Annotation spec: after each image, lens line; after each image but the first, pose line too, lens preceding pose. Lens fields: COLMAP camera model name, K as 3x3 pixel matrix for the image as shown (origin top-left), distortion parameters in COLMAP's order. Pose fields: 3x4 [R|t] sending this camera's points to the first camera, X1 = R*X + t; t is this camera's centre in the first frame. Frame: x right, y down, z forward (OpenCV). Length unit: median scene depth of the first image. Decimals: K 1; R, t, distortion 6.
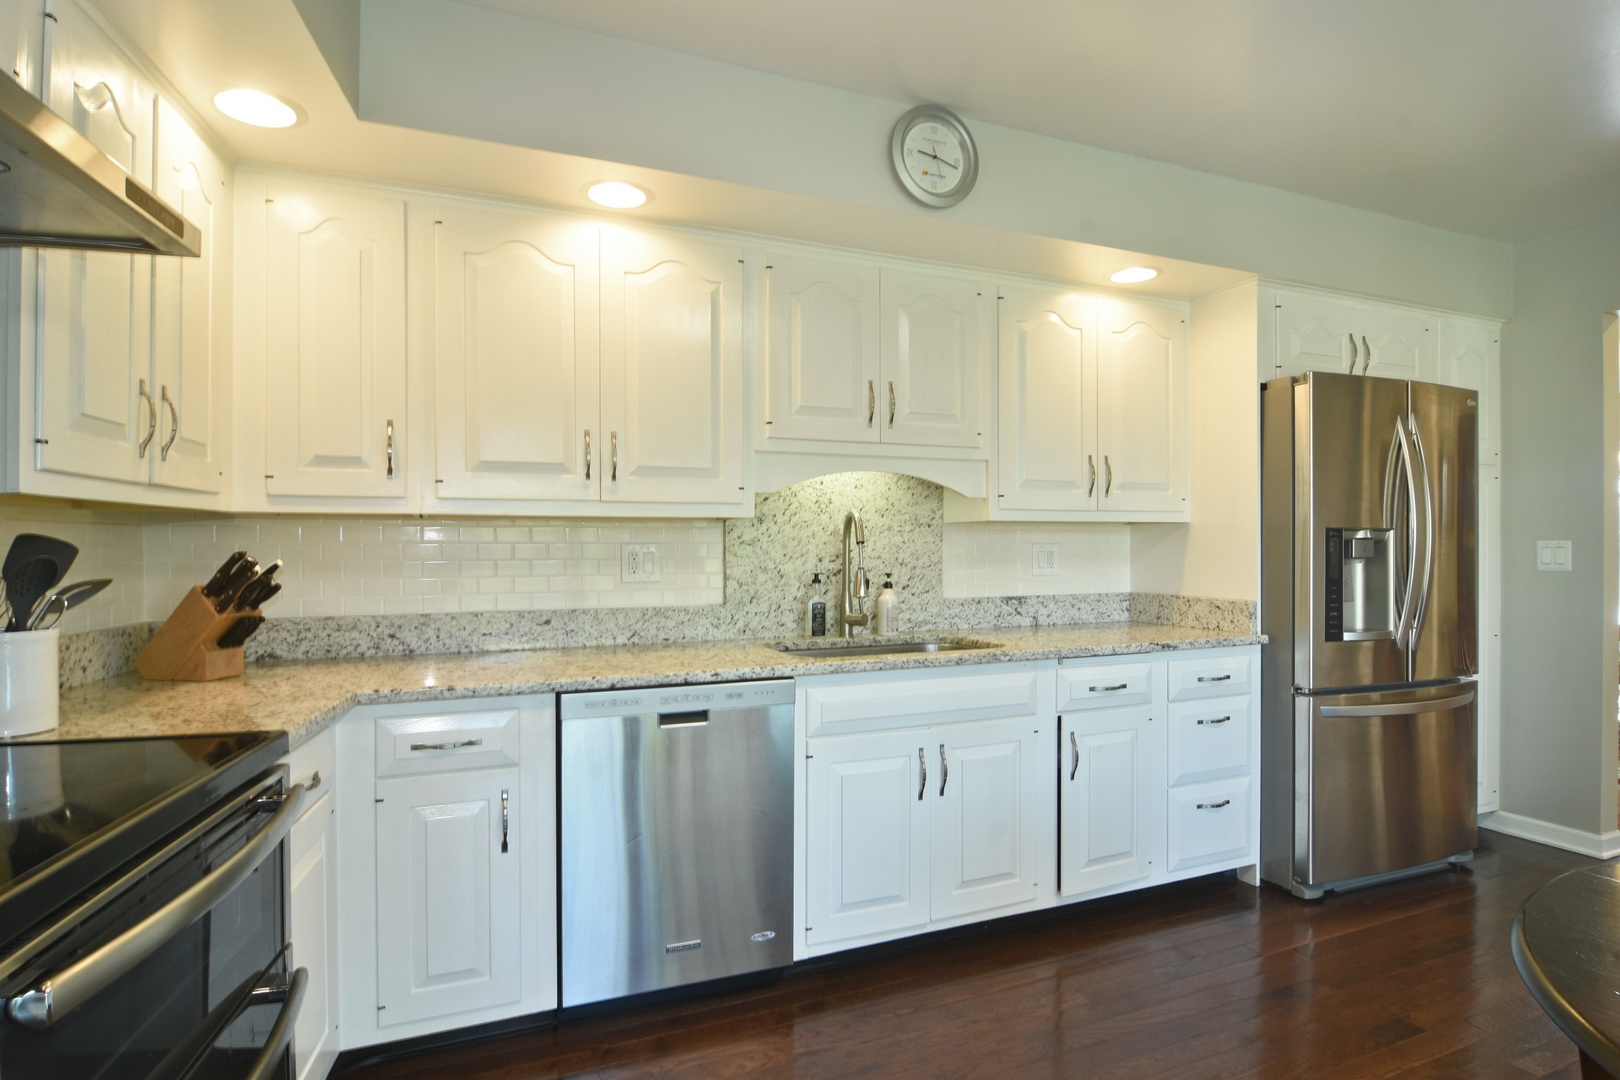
lens RADIAL K [[873.4, 0, 814.0], [0, 873.4, 546.9], [0, 0, 1]] dist [-0.007380, -0.008739]
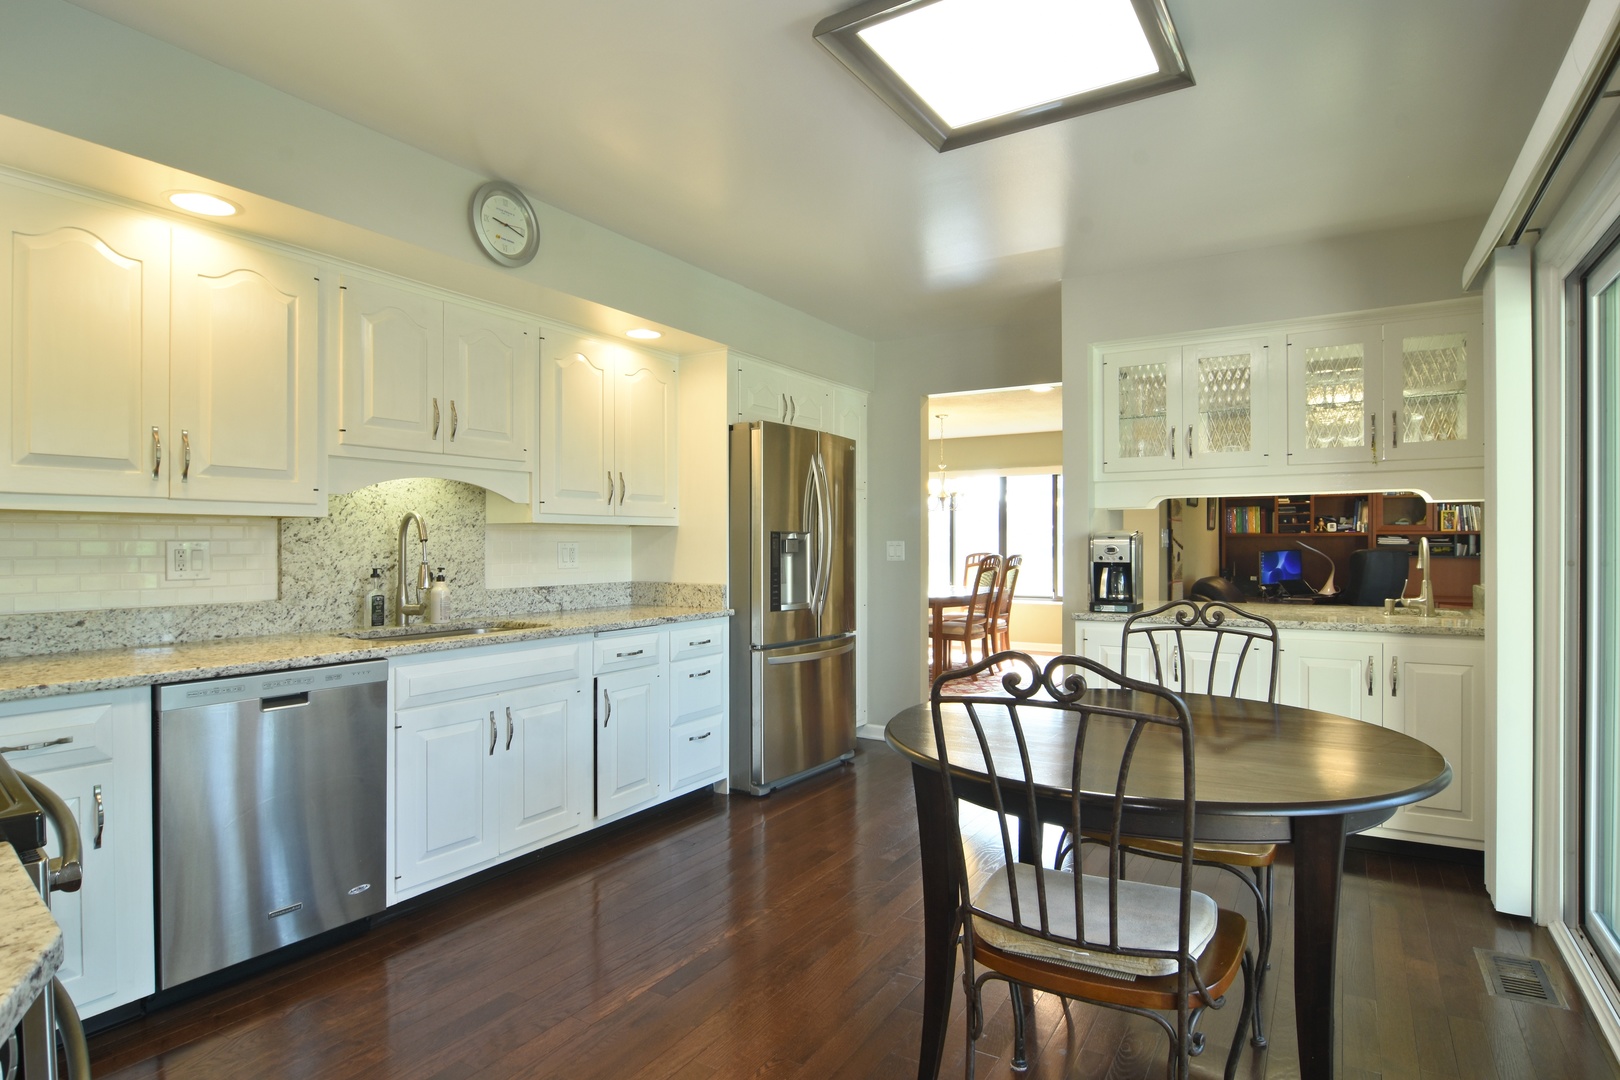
lens RADIAL K [[879.2, 0, 800.8], [0, 879.2, 530.5], [0, 0, 1]] dist [-0.012260, -0.002140]
pose [[0.822284, 0.010412, 0.568982, -0.184046], [-0.000617, 0.999848, -0.017405, 0.001501], [-0.569077, 0.013960, 0.822166, -0.202897]]
